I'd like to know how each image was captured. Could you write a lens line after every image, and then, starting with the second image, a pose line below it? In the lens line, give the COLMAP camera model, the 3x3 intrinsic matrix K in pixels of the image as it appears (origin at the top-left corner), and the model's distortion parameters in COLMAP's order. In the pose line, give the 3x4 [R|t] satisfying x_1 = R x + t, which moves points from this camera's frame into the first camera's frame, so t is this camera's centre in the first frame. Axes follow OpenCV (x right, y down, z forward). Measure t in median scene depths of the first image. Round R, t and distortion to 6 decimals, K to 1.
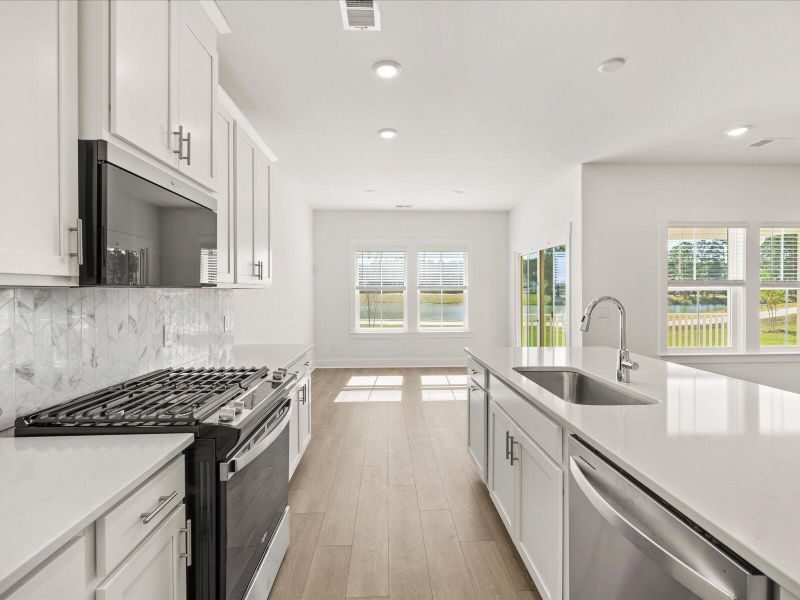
lens RADIAL K [[366.5, 0, 401.3], [0, 366.5, 290.6], [0, 0, 1]] dist [-0.001830, 0.000218]
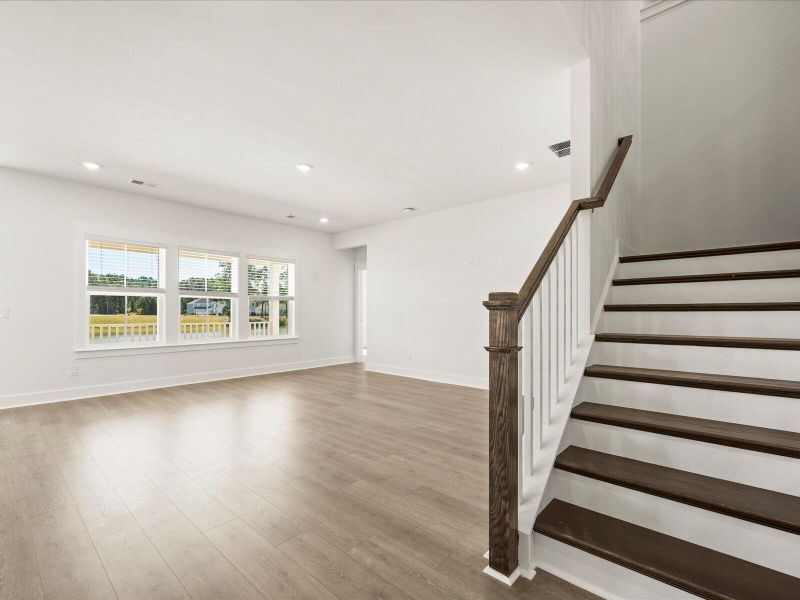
lens RADIAL K [[360.5, 0, 396.2], [0, 360.5, 311.5], [0, 0, 1]] dist [0.001211, -0.000947]
pose [[0.694020, 0.008593, 0.719904, 1.361134], [-0.007110, 0.999962, -0.005082, 0.121235], [-0.719920, -0.001592, 0.694055, -1.116936]]
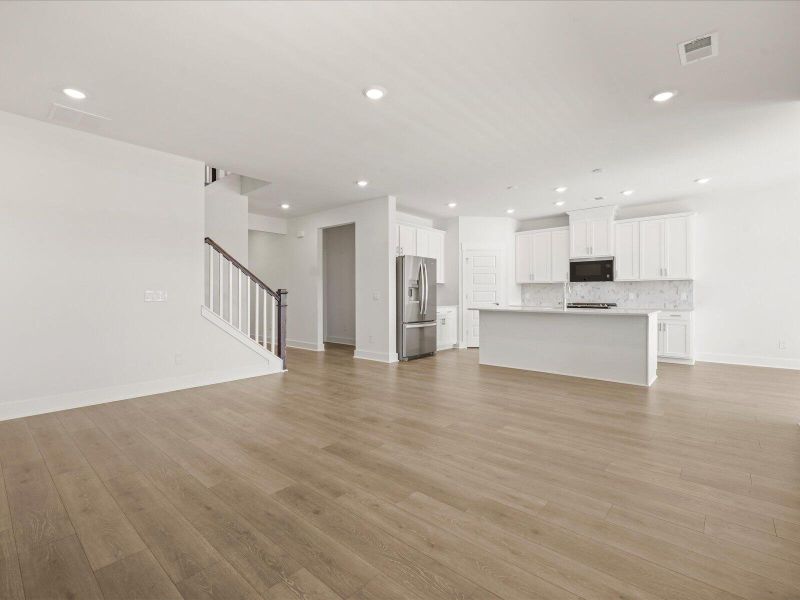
lens RADIAL K [[372.2, 0, 400.6], [0, 372.2, 295.9], [0, 0, 1]] dist [-0.003531, -0.000346]
pose [[-0.685127, 0.005210, -0.728405, 3.712878], [0.002659, 0.999986, 0.004652, 0.118329], [0.728418, 0.001250, -0.685132, 2.077287]]
